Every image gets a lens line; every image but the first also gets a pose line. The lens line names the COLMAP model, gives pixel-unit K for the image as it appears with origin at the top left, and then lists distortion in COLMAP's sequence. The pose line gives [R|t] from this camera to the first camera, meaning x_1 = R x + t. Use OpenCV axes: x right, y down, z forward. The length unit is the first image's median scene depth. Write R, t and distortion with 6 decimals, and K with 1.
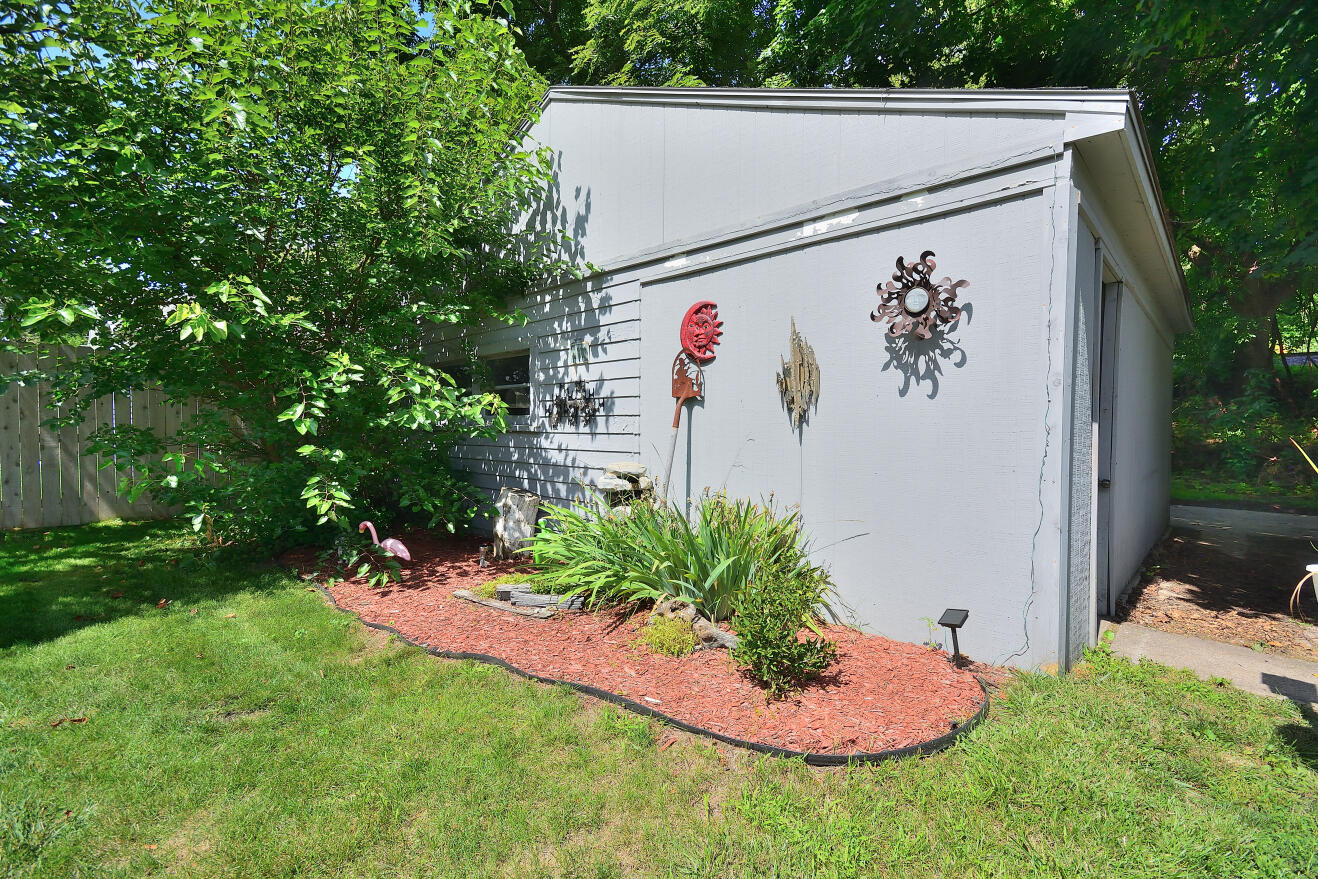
lens RADIAL K [[591.1, 0, 667.1], [0, 591.1, 440.8], [0, 0, 1]] dist [0.004227, 0.000360]
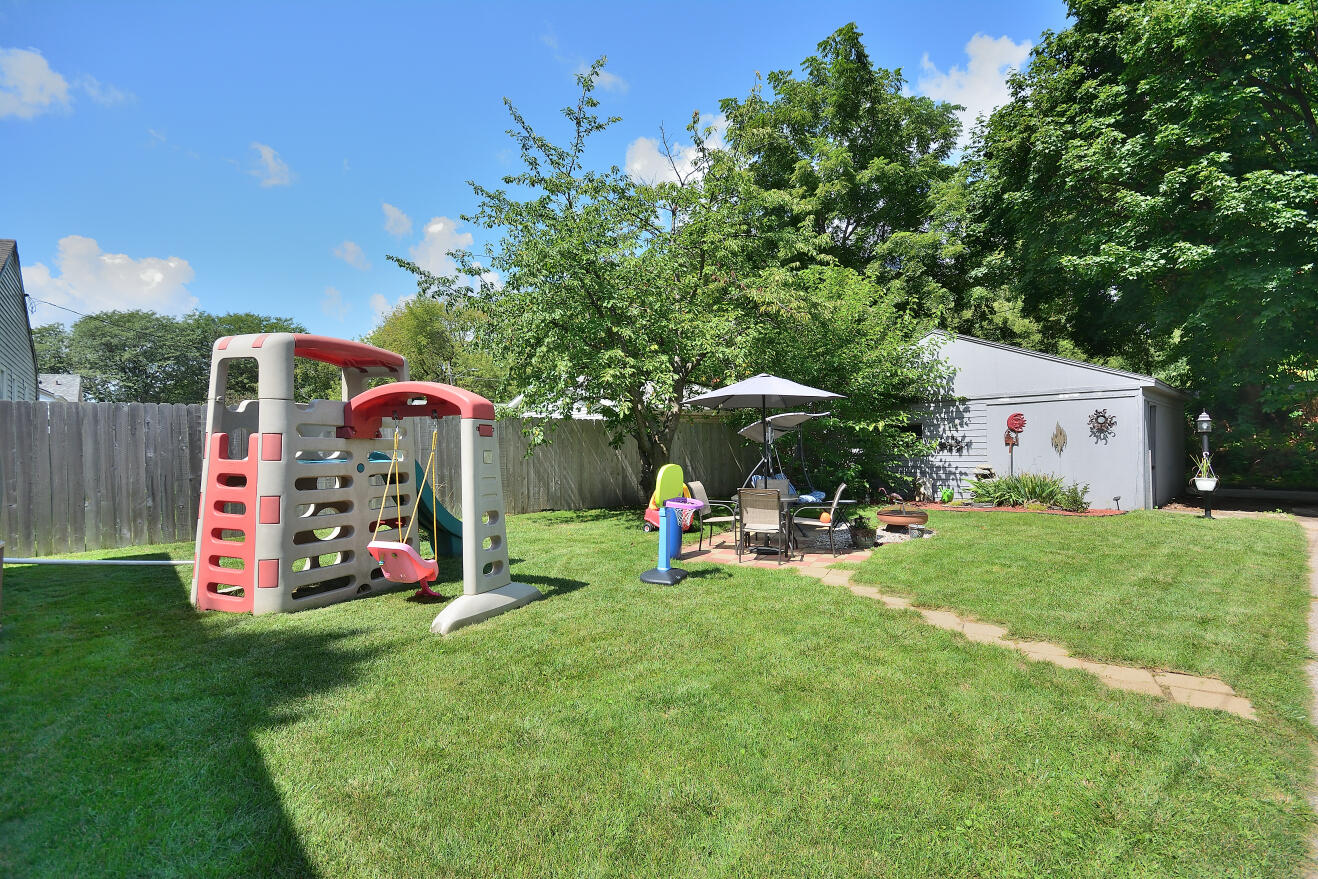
lens RADIAL K [[591.1, 0, 650.3], [0, 591.1, 442.1], [0, 0, 1]] dist [0.004227, 0.000360]
pose [[0.997820, -0.020277, -0.062798, -1.446406], [0.018825, 0.999544, -0.023623, -0.035740], [0.063249, 0.022389, 0.997747, -1.938624]]
